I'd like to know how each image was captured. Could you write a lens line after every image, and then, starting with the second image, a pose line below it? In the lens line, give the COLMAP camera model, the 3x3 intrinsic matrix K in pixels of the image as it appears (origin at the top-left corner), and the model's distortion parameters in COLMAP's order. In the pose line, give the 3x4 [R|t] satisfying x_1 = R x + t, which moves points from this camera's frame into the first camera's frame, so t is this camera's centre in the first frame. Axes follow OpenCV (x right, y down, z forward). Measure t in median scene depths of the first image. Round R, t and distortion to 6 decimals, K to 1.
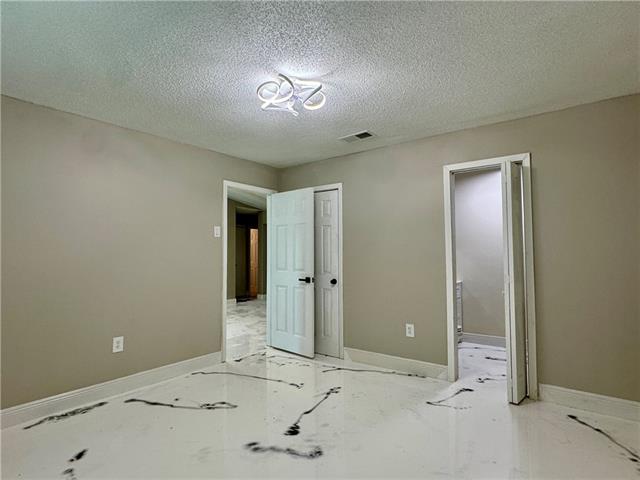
lens RADIAL K [[350.8, 0, 320.0], [0, 350.8, 240.0], [0, 0, 1]] dist [0.000472, -0.000516]
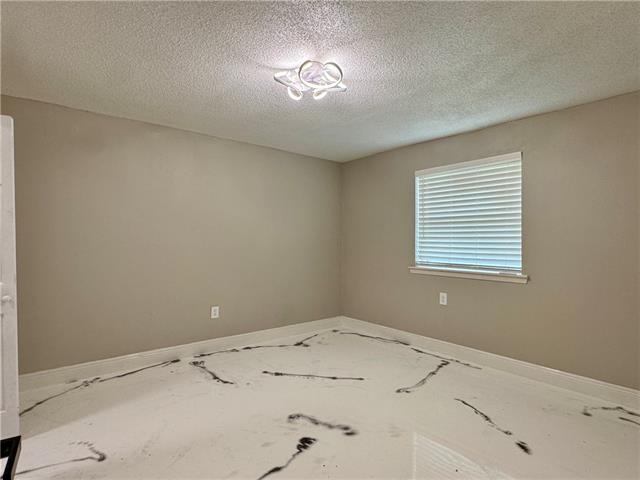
lens RADIAL K [[350.8, 0, 320.0], [0, 350.8, 240.0], [0, 0, 1]] dist [0.000472, -0.000516]
pose [[-0.974040, 0.002540, 0.226360, -0.339371], [-0.006484, 0.999214, -0.039112, 0.072263], [-0.226282, -0.039564, -0.973258, 2.026865]]
